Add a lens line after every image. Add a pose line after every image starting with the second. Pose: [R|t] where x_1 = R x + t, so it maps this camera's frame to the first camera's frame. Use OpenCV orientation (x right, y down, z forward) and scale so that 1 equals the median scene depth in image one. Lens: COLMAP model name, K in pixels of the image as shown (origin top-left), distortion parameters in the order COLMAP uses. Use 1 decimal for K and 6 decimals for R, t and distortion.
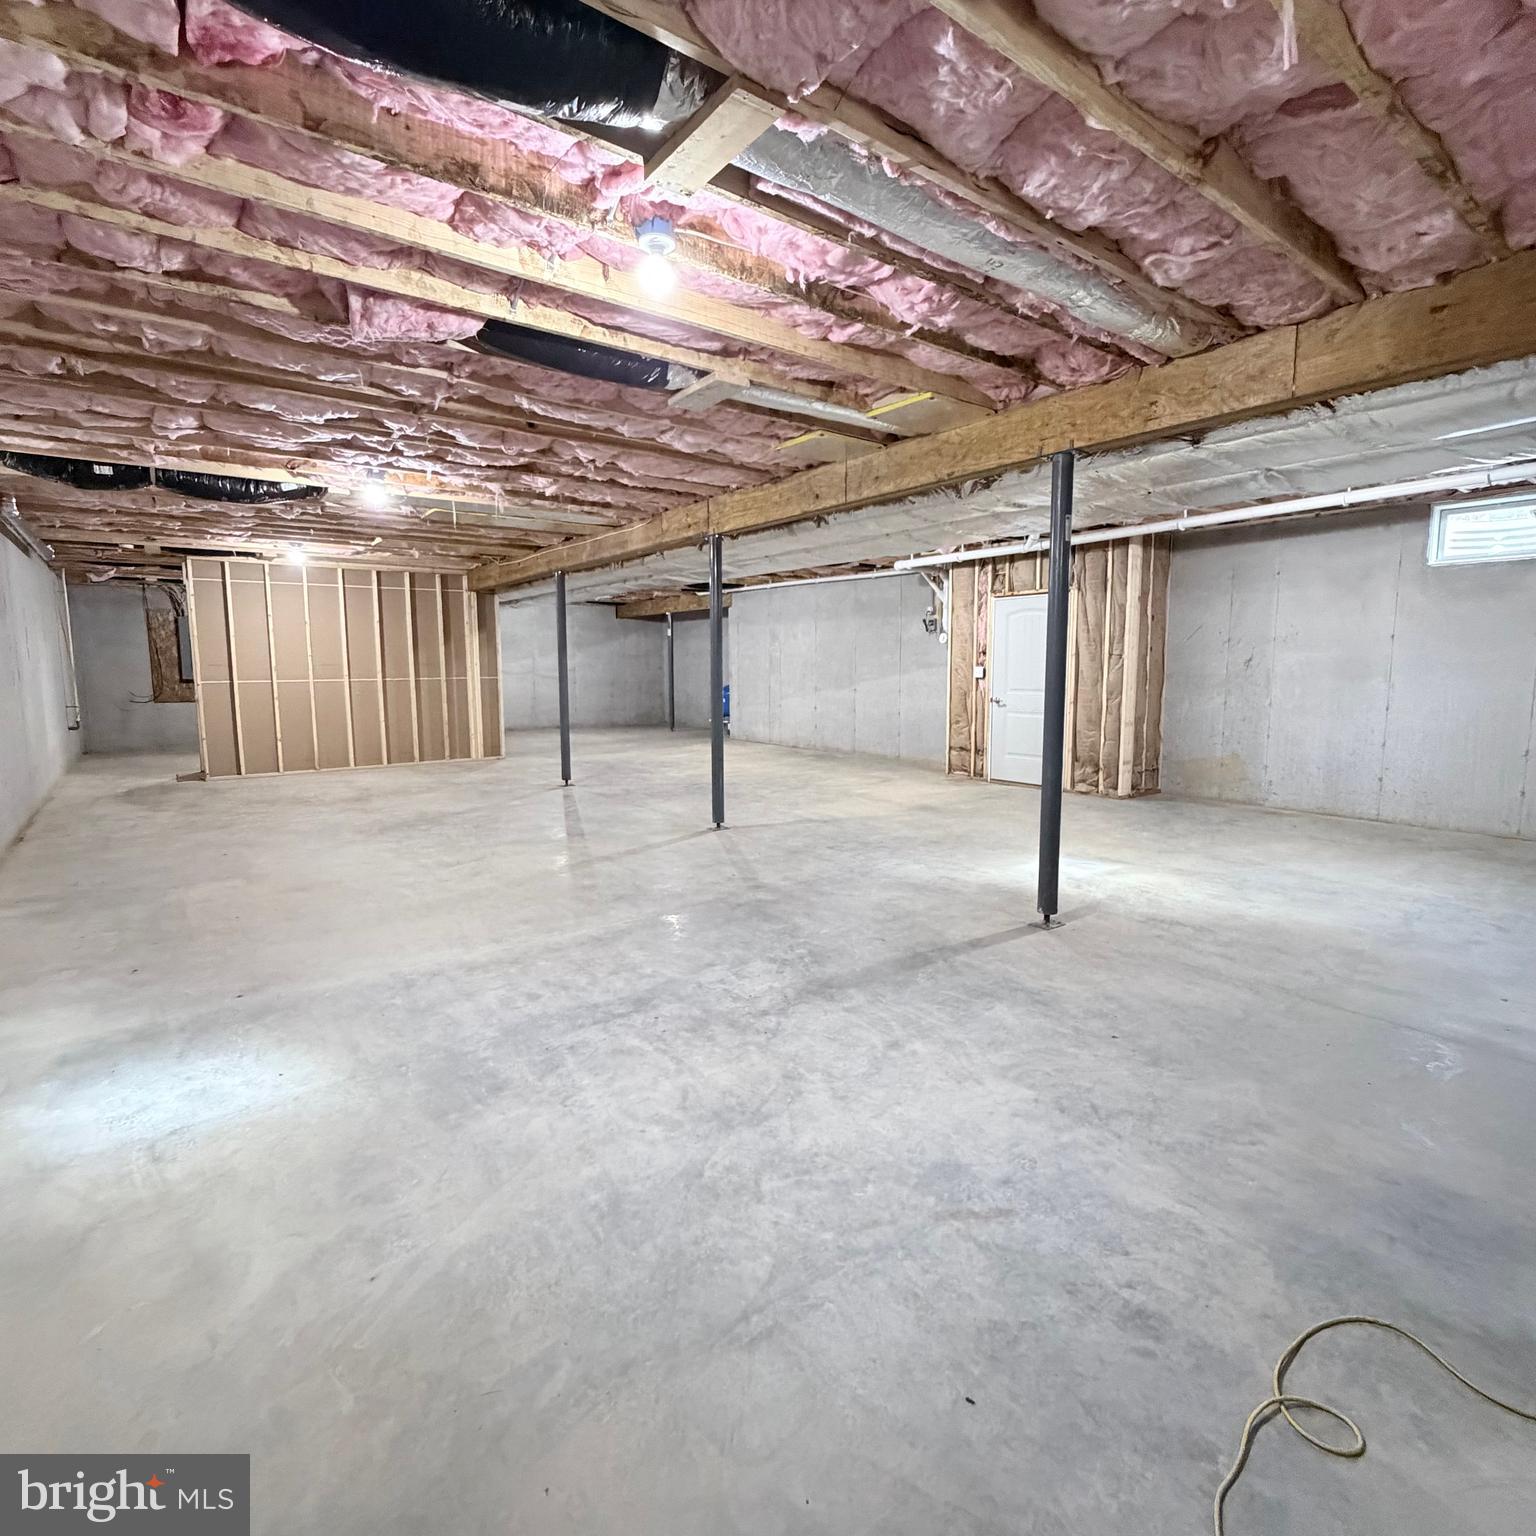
lens RADIAL K [[816.6, 0, 766.4], [0, 816.6, 756.3], [0, 0, 1]] dist [-0.003251, -0.000802]
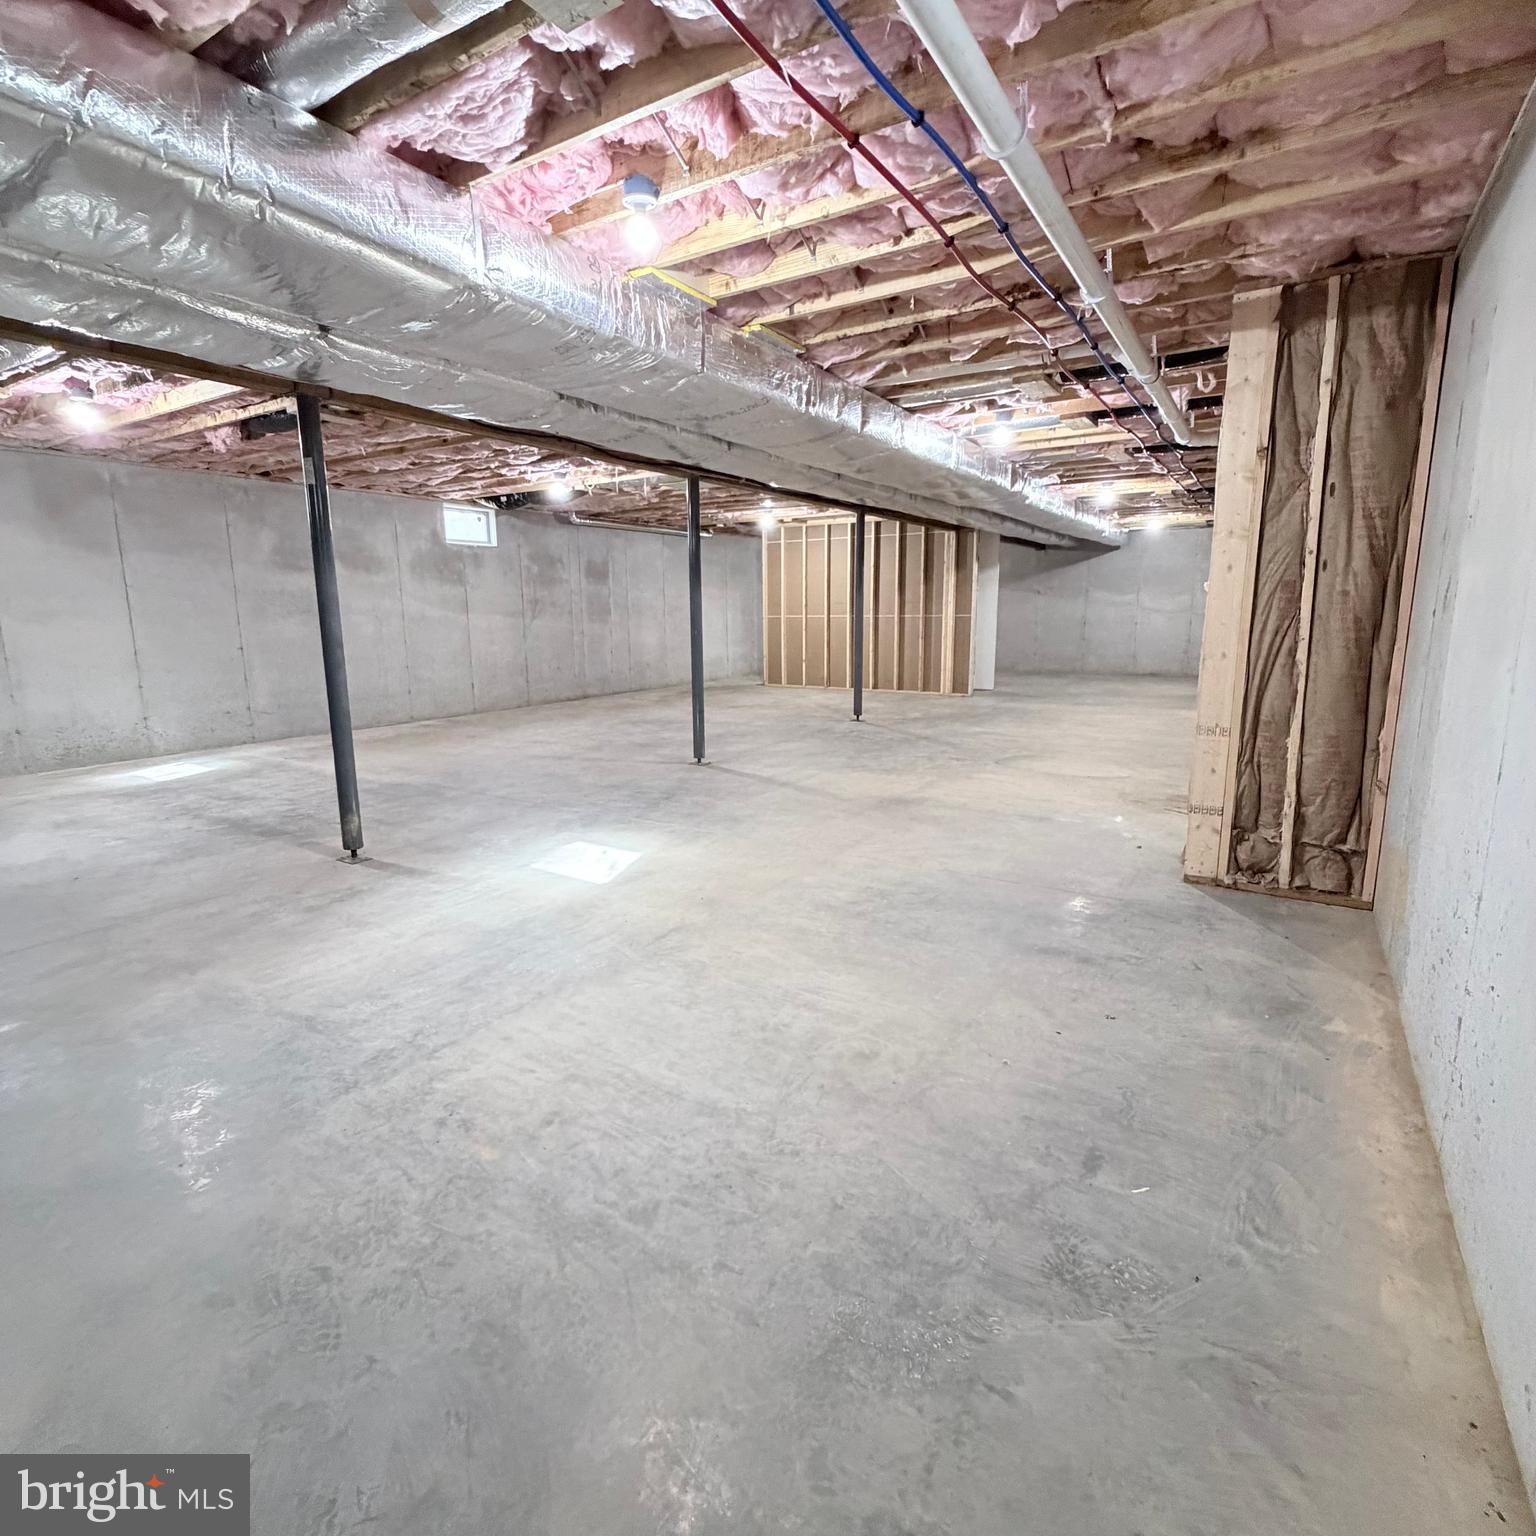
lens RADIAL K [[816.6, 0, 766.4], [0, 816.6, 756.3], [0, 0, 1]] dist [-0.003251, -0.000802]
pose [[0.361900, 0.167799, -0.916991, 1.405365], [-0.095603, 0.985161, 0.142543, -0.118389], [0.927302, 0.036081, 0.372572, 1.047193]]
